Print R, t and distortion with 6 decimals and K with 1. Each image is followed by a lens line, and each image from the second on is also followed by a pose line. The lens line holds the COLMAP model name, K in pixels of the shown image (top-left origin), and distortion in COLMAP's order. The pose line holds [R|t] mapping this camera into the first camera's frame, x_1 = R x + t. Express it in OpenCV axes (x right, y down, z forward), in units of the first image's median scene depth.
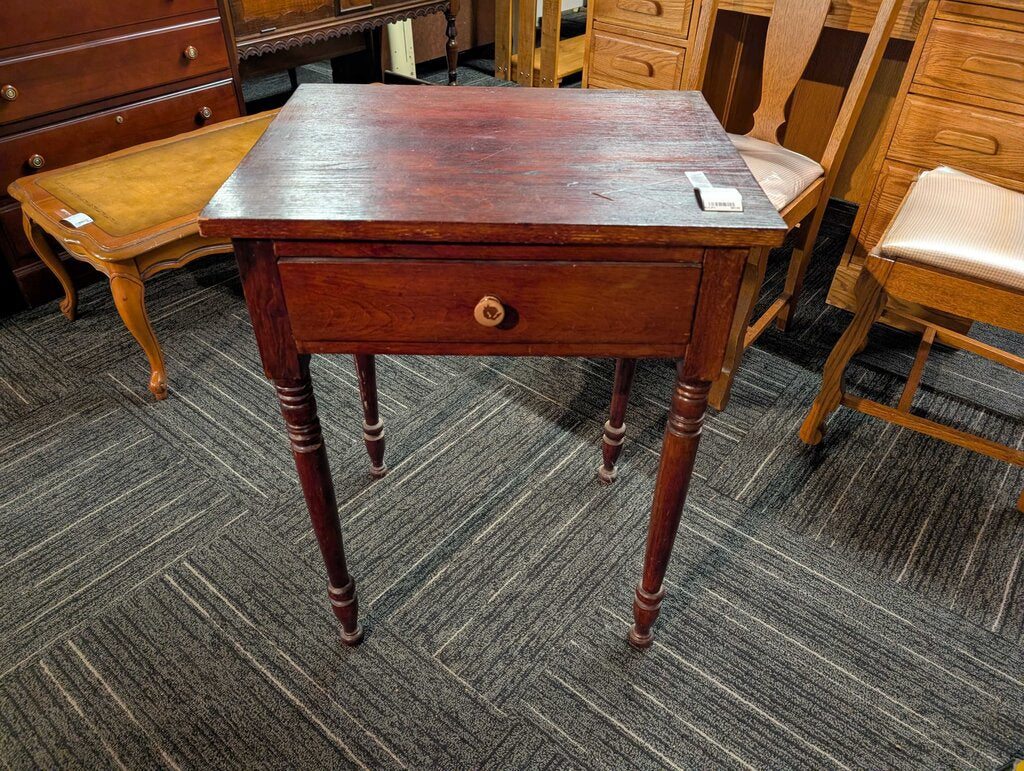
lens RADIAL K [[734.6, 0, 507.0], [0, 734.6, 385.7], [0, 0, 1]] dist [0.013954, -0.008618]
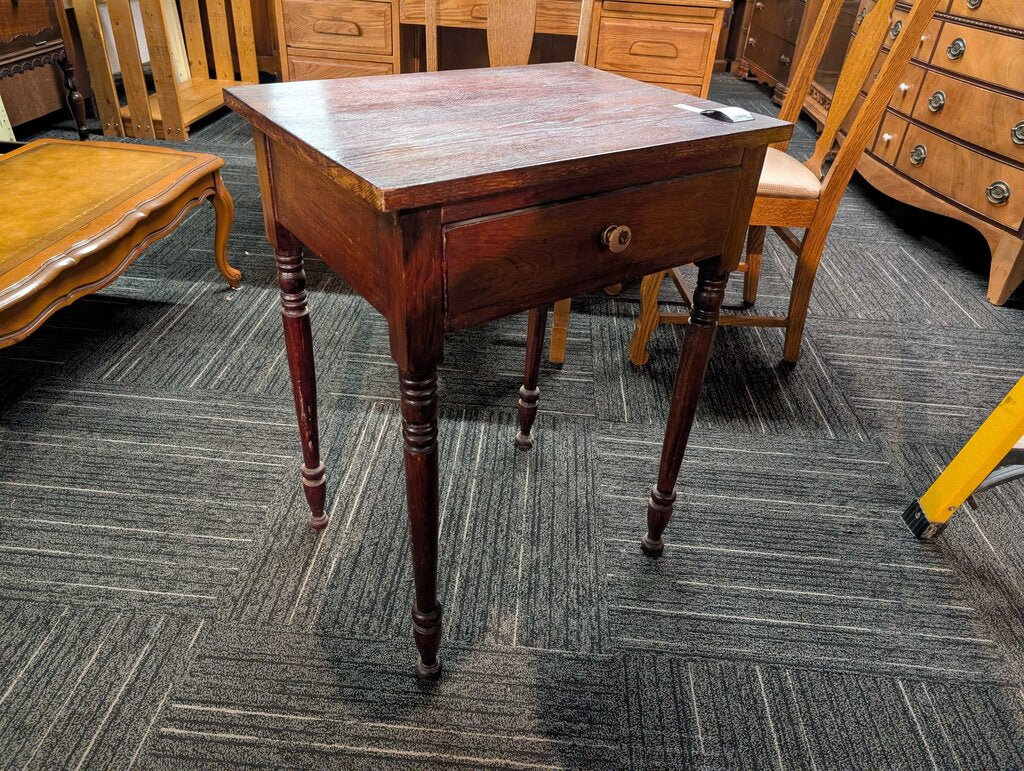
lens RADIAL K [[734.6, 0, 503.5], [0, 734.6, 386.5], [0, 0, 1]] dist [0.013954, -0.008618]
pose [[0.817529, -0.294754, 0.494739, -0.439066], [0.325635, 0.945165, 0.025013, 0.012788], [-0.474983, 0.140656, 0.868681, 0.099623]]
